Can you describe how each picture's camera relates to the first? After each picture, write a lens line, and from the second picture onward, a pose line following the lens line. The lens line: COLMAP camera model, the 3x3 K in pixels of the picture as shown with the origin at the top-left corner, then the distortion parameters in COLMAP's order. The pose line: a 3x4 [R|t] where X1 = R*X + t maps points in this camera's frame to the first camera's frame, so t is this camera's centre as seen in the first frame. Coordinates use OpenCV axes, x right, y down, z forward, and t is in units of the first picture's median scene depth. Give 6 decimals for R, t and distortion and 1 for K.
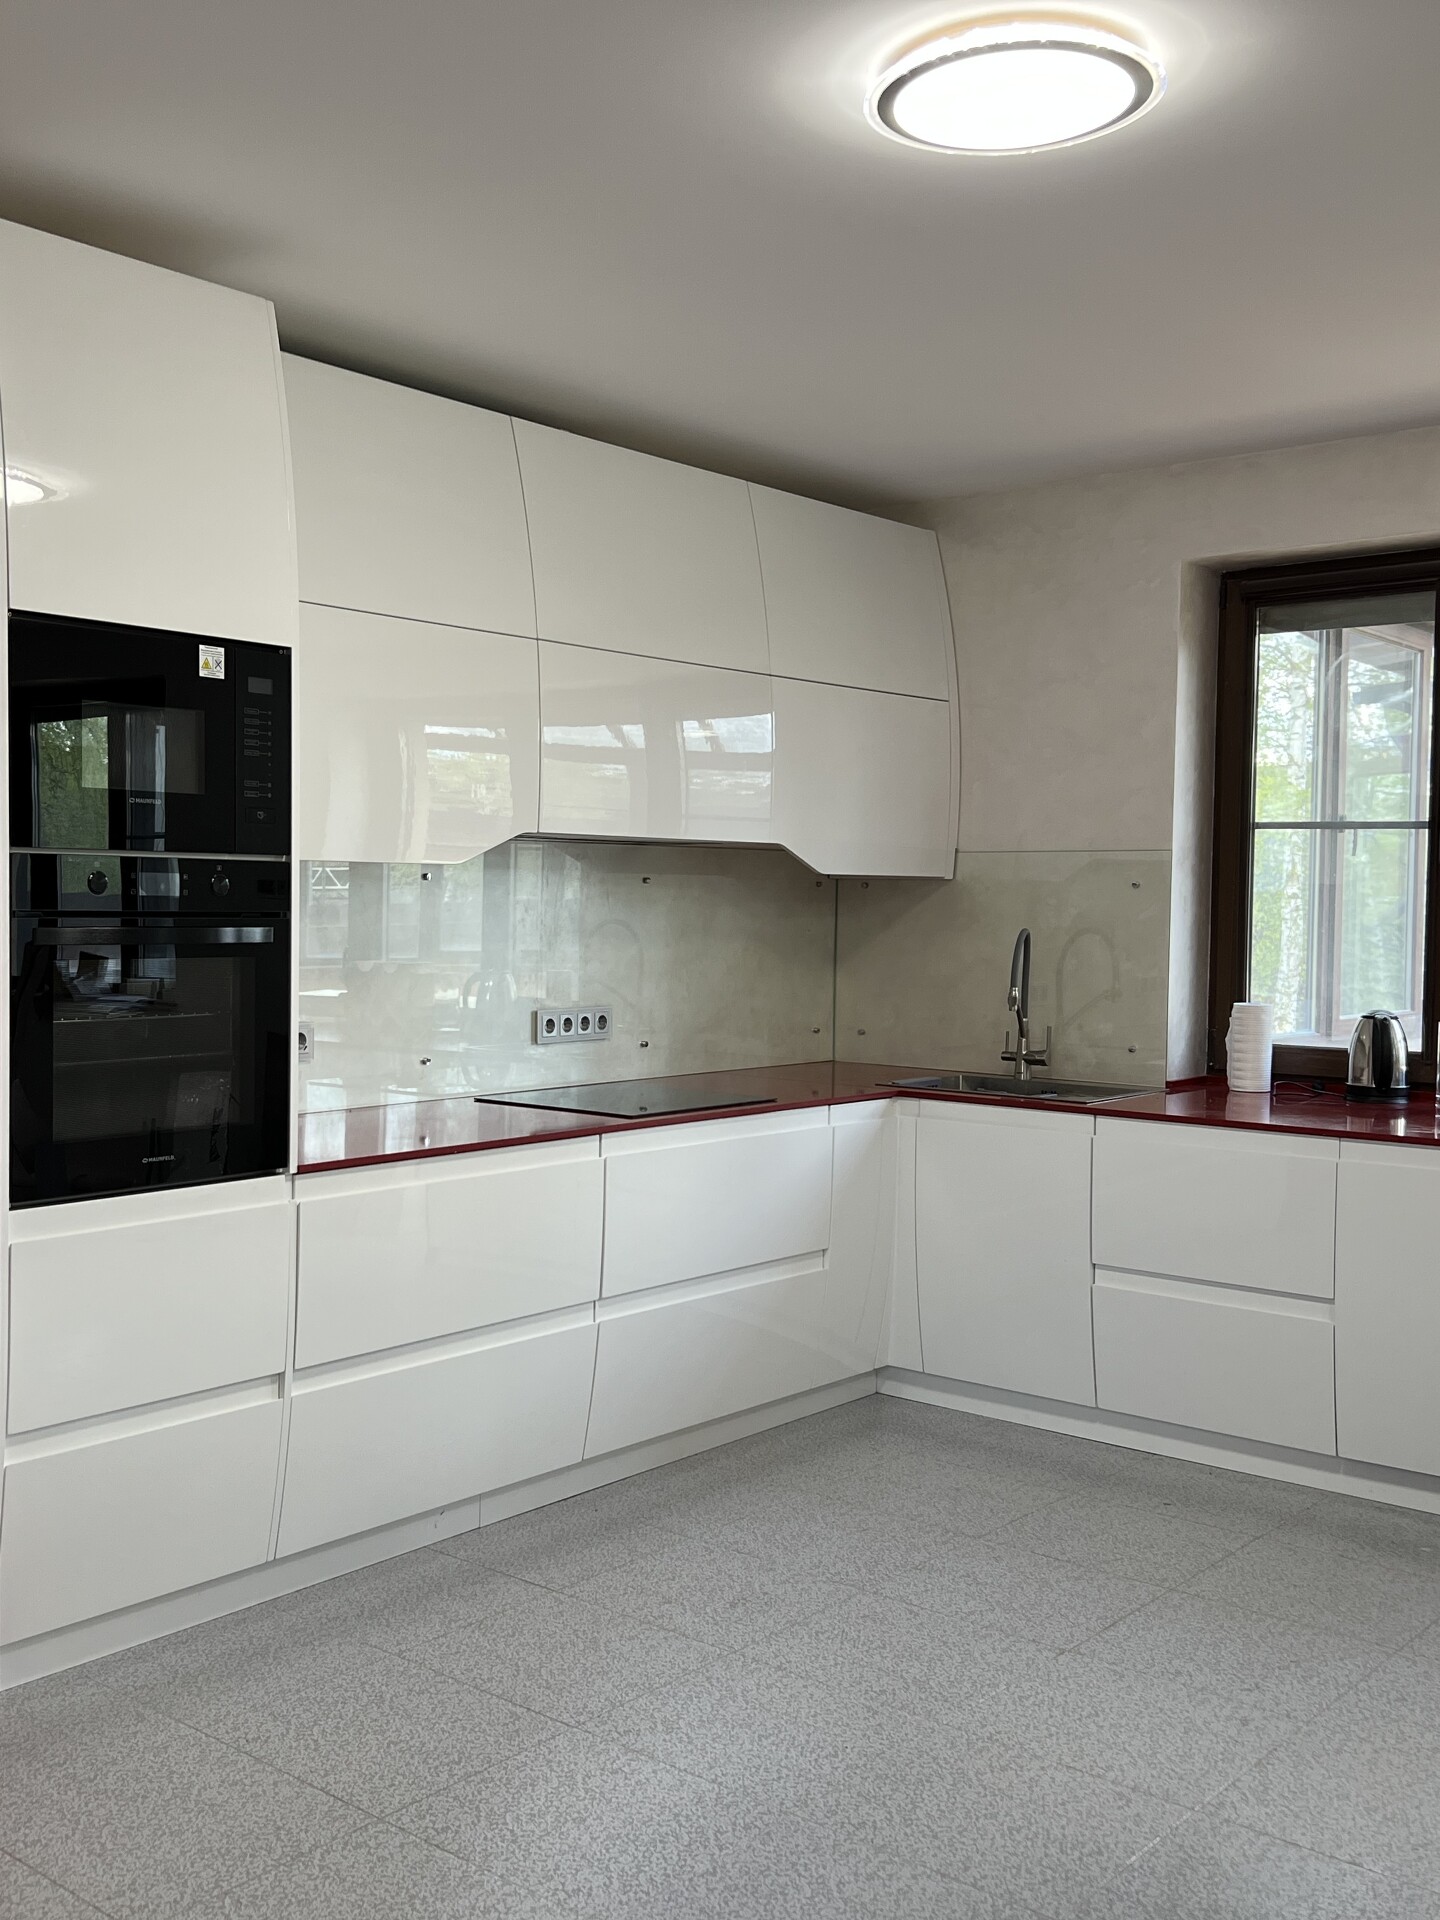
lens RADIAL K [[1936.4, 0, 620.5], [0, 1936.4, 978.1], [0, 0, 1]] dist [0.044155, 0.000000]
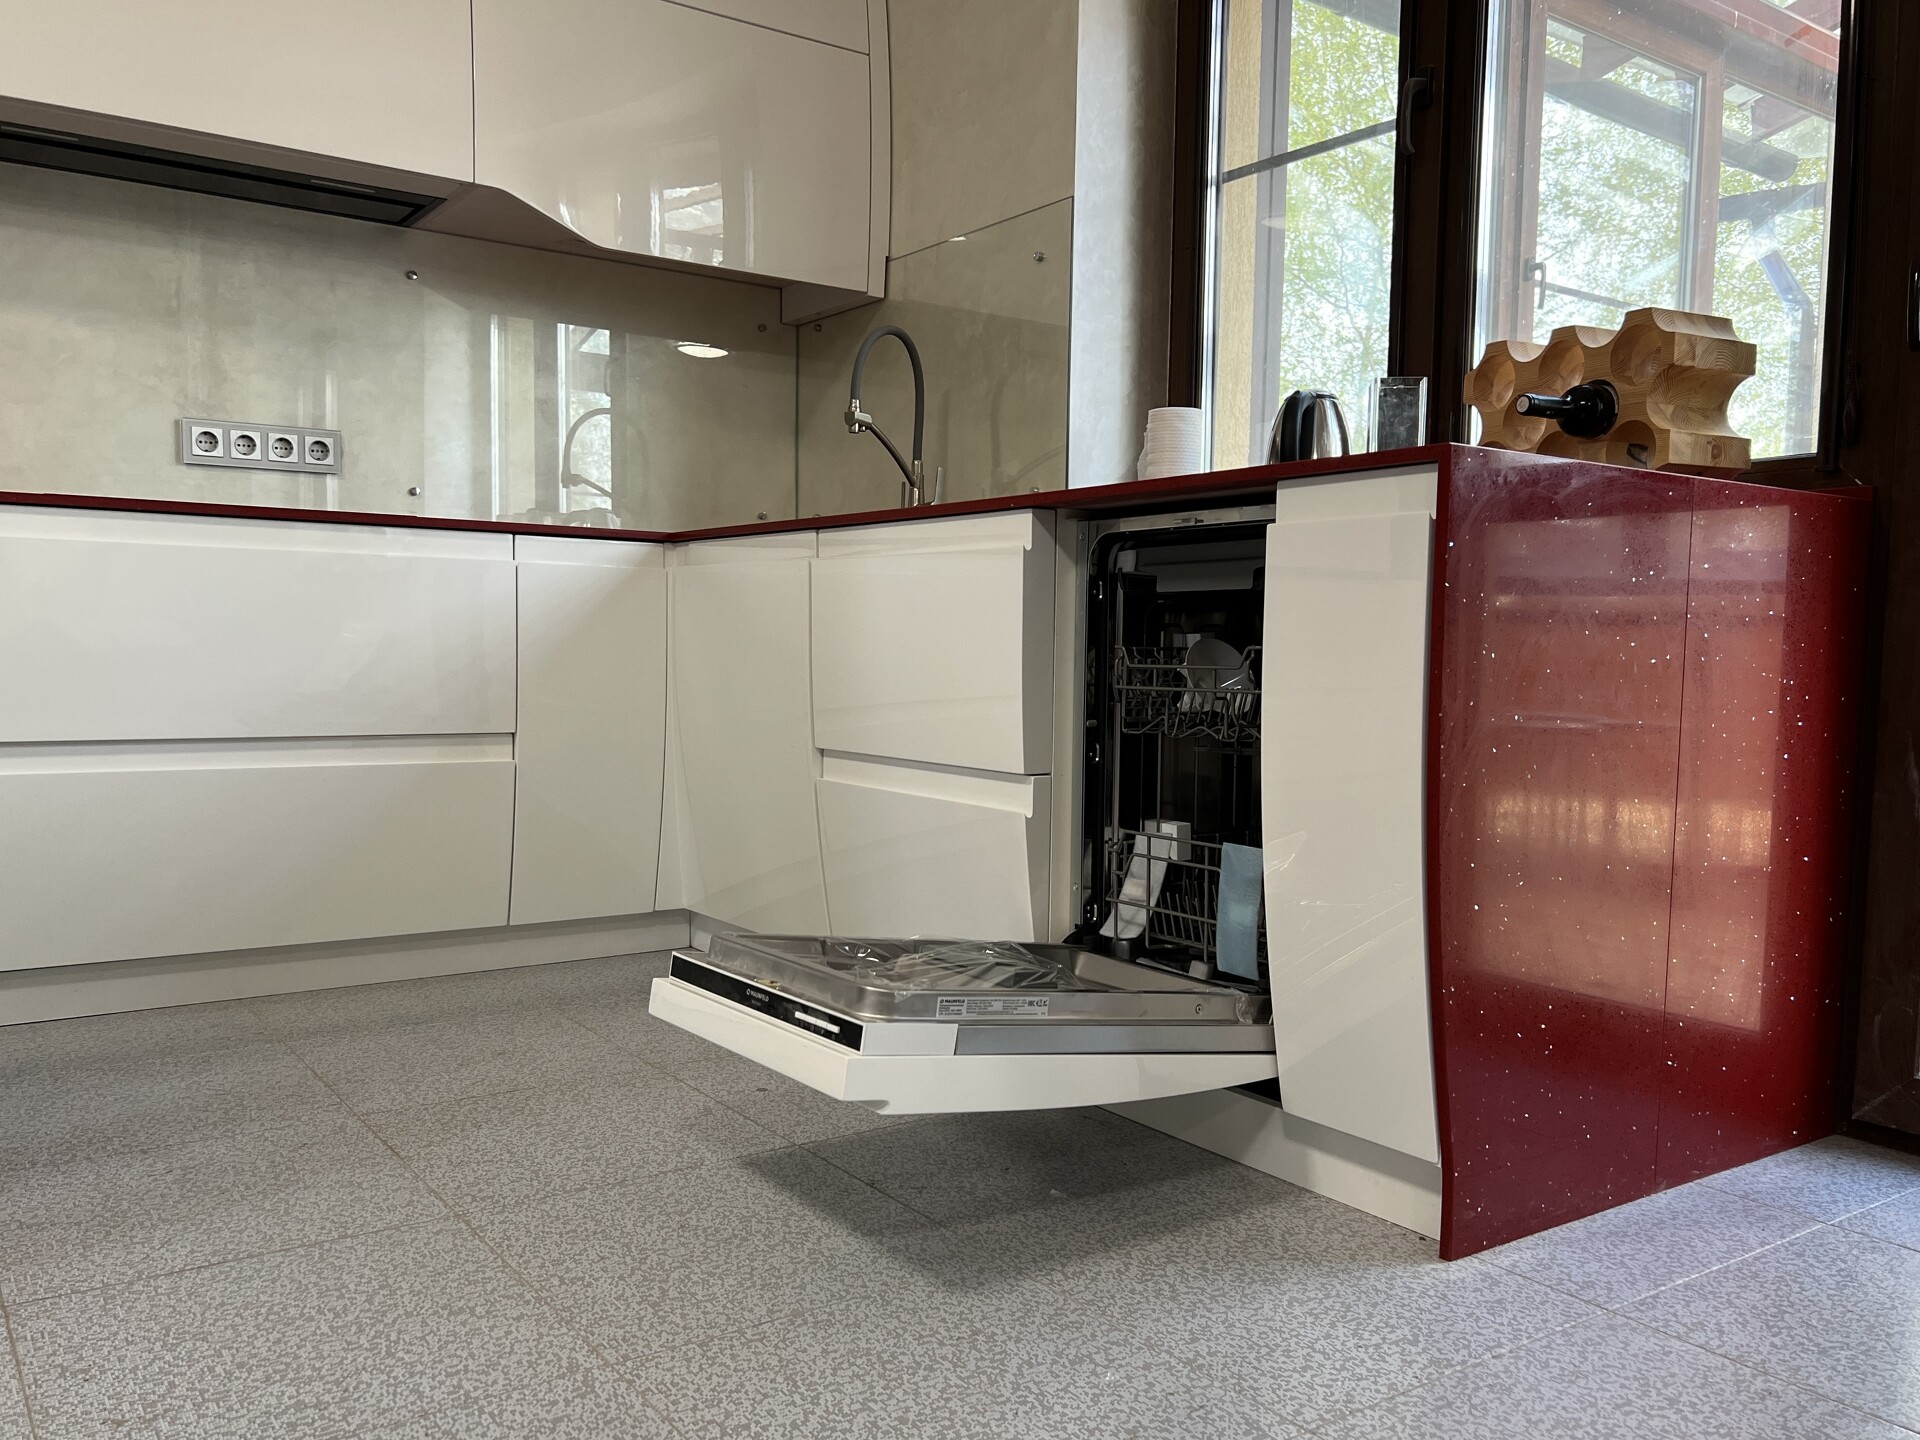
lens RADIAL K [[1552.1, 0, 965.6], [0, 1552.1, 777.1], [0, 0, 1]] dist [0.043677, -0.023279]
pose [[0.973285, 0.022822, -0.228463, 0.420896], [-0.012754, 0.998885, 0.045448, 0.132211], [0.229245, -0.041320, 0.972491, 0.482789]]
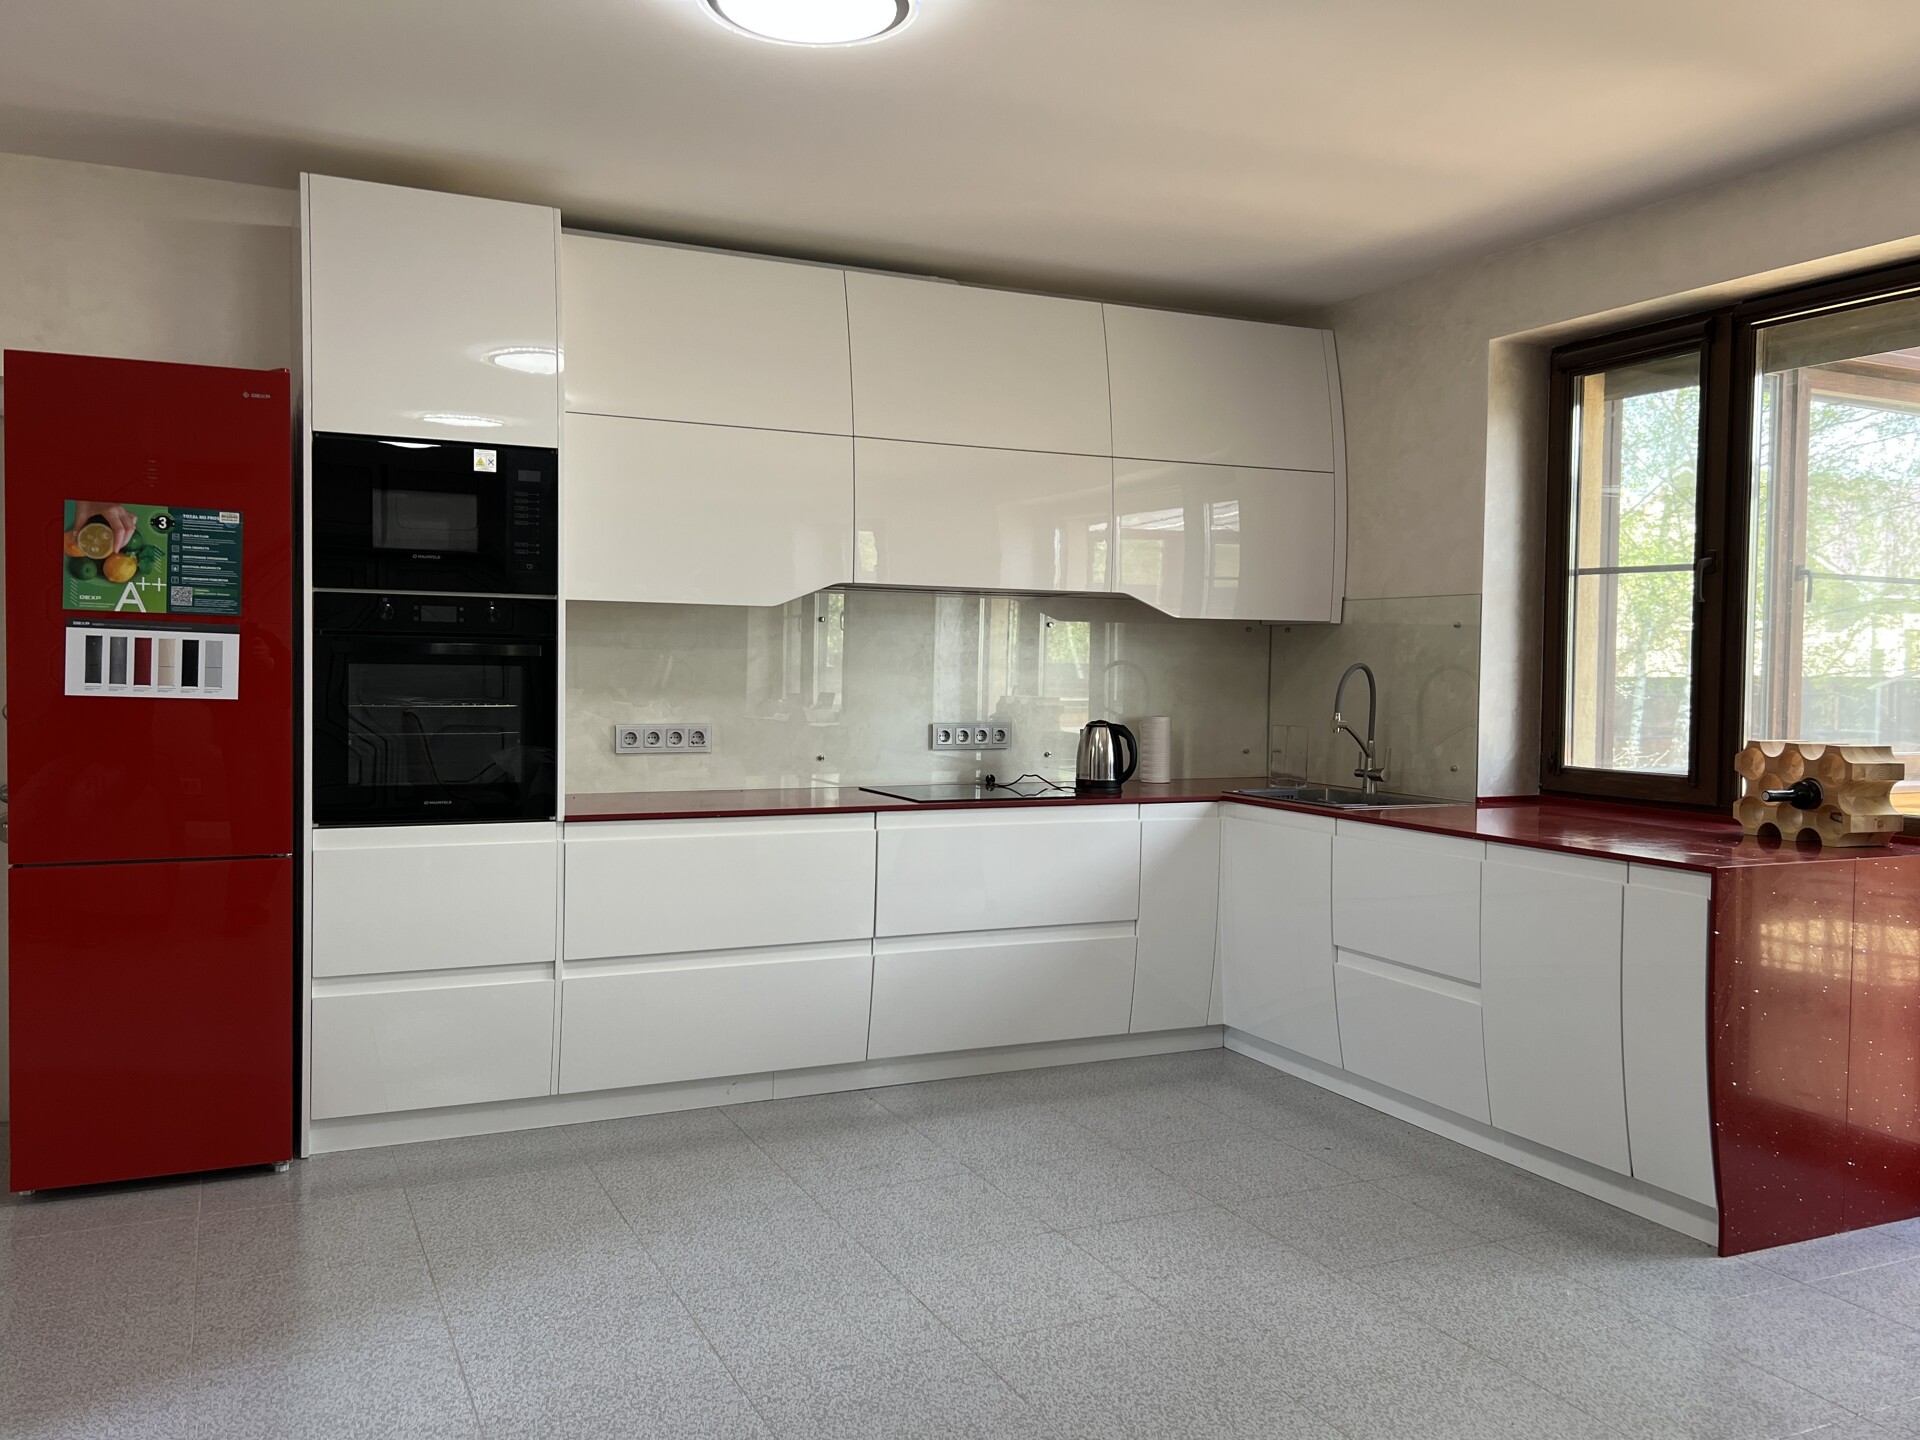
lens RADIAL K [[1552.1, 0, 990.1], [0, 1552.1, 735.2], [0, 0, 1]] dist [0.043677, -0.023279]
pose [[0.922793, 0.018926, -0.384832, 0.411519], [-0.018865, 0.999814, 0.003935, 0.020632], [0.384835, 0.003628, 0.922978, 0.053983]]
